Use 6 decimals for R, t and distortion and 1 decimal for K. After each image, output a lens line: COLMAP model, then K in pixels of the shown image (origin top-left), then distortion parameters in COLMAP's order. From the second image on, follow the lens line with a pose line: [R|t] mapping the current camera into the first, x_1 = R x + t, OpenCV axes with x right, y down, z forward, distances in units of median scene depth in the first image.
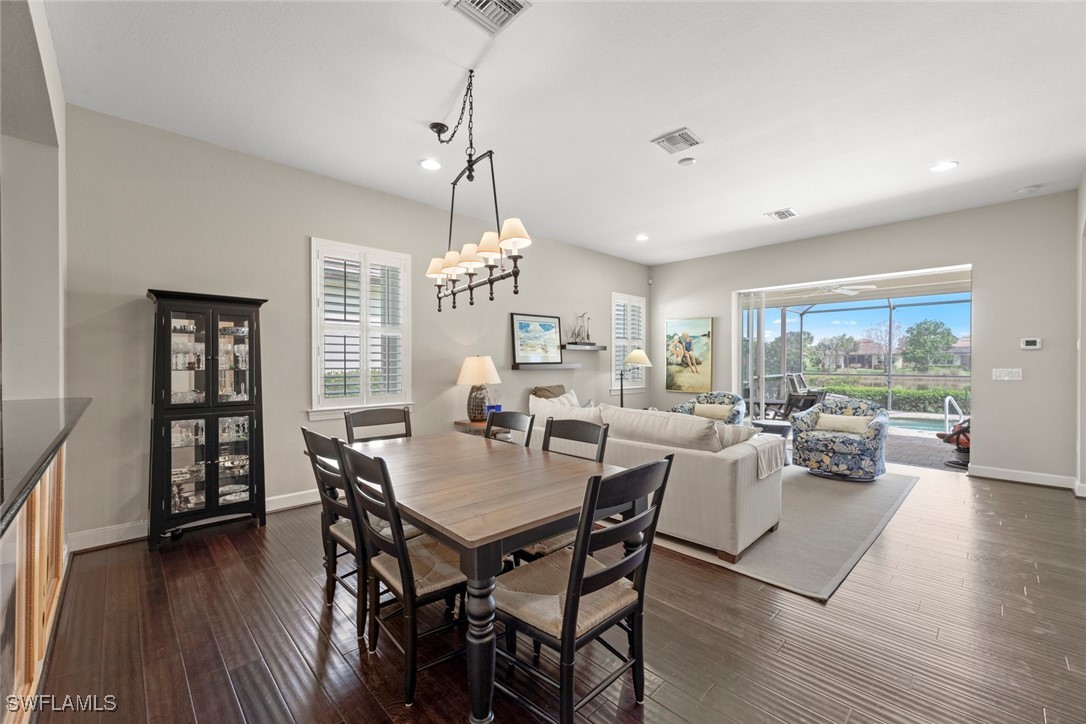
lens RADIAL K [[437.5, 0, 544.3], [0, 437.5, 363.9], [0, 0, 1]] dist [-0.000131, 0.000528]
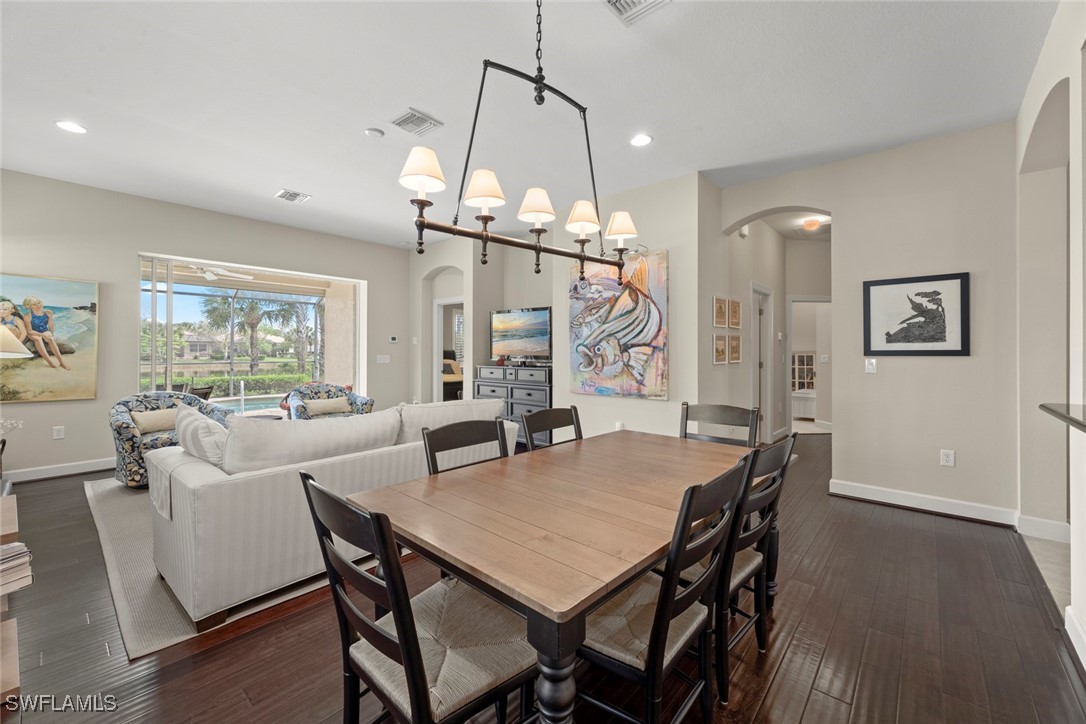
lens RADIAL K [[437.5, 0, 541.0], [0, 437.5, 351.8], [0, 0, 1]] dist [-0.000131, 0.000528]
pose [[-0.080215, -0.002968, 0.996773, -0.371676], [-0.000391, 0.999996, 0.002946, -0.004127], [-0.996778, -0.000154, -0.080216, 0.439540]]
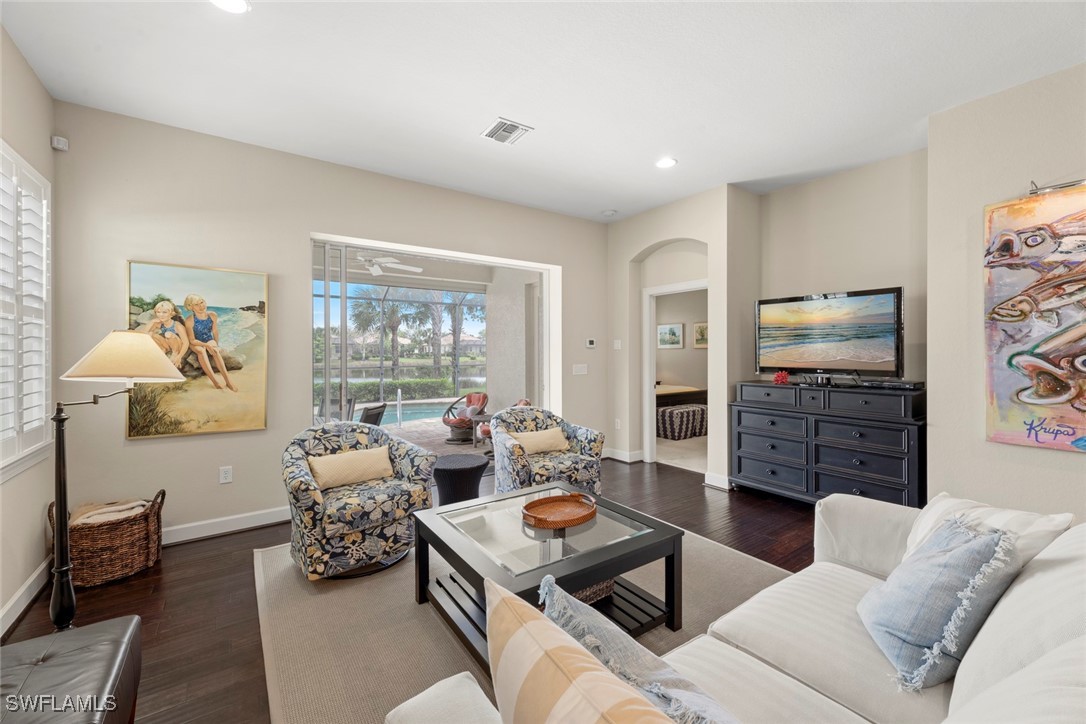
lens RADIAL K [[437.5, 0, 539.9], [0, 437.5, 355.8], [0, 0, 1]] dist [-0.000131, 0.000528]
pose [[0.155448, -0.014310, 0.987740, -0.065368], [0.005900, 0.999891, 0.013558, -0.020981], [-0.987827, 0.003720, 0.155515, 0.702016]]
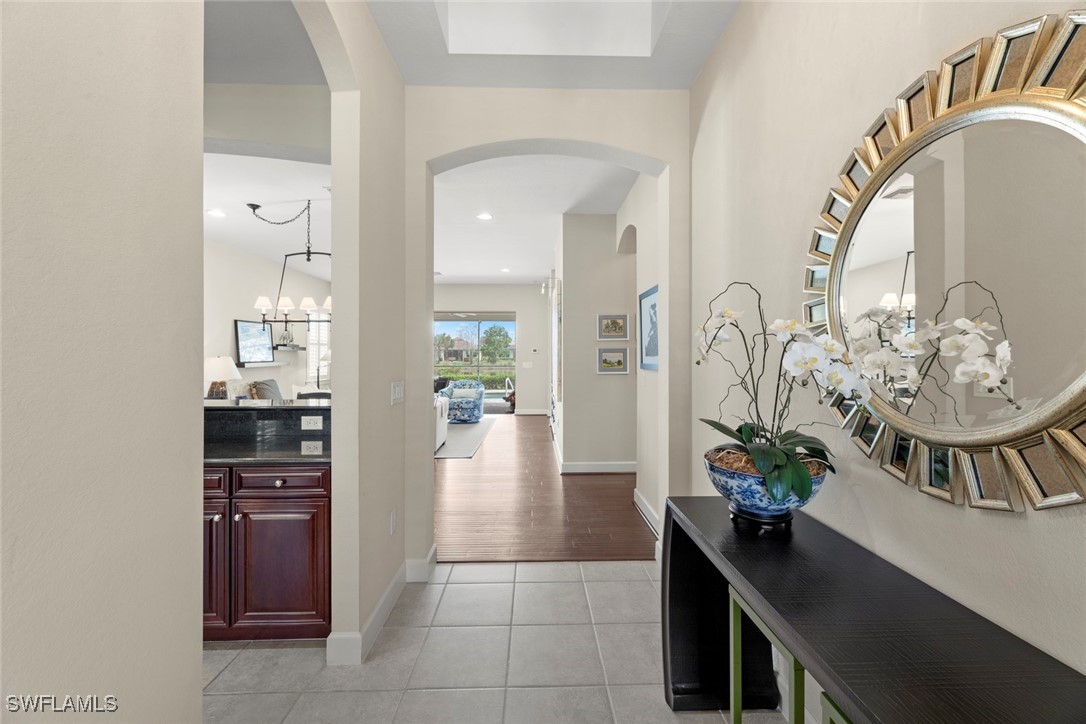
lens RADIAL K [[437.5, 0, 545.0], [0, 437.5, 355.2], [0, 0, 1]] dist [-0.000131, 0.000528]
pose [[0.672927, 0.000839, 0.739708, -0.353003], [0.002546, 0.999991, -0.003451, -0.012878], [-0.739704, 0.004205, 0.672919, -0.380158]]
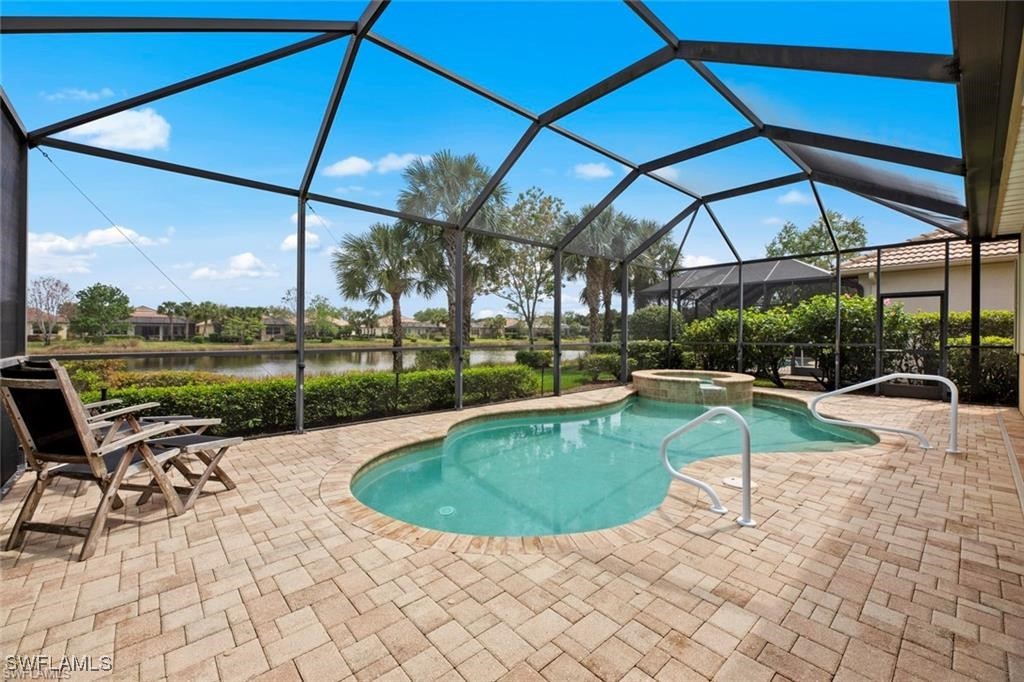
lens RADIAL K [[412.5, 0, 506.5], [0, 412.5, 337.5], [0, 0, 1]] dist [-0.000131, 0.000528]
pose [[0.044331, -0.010007, 0.998967, 0.782253], [0.002493, 0.999948, 0.009906, 0.018659], [-0.999014, 0.002052, 0.044354, 1.592675]]
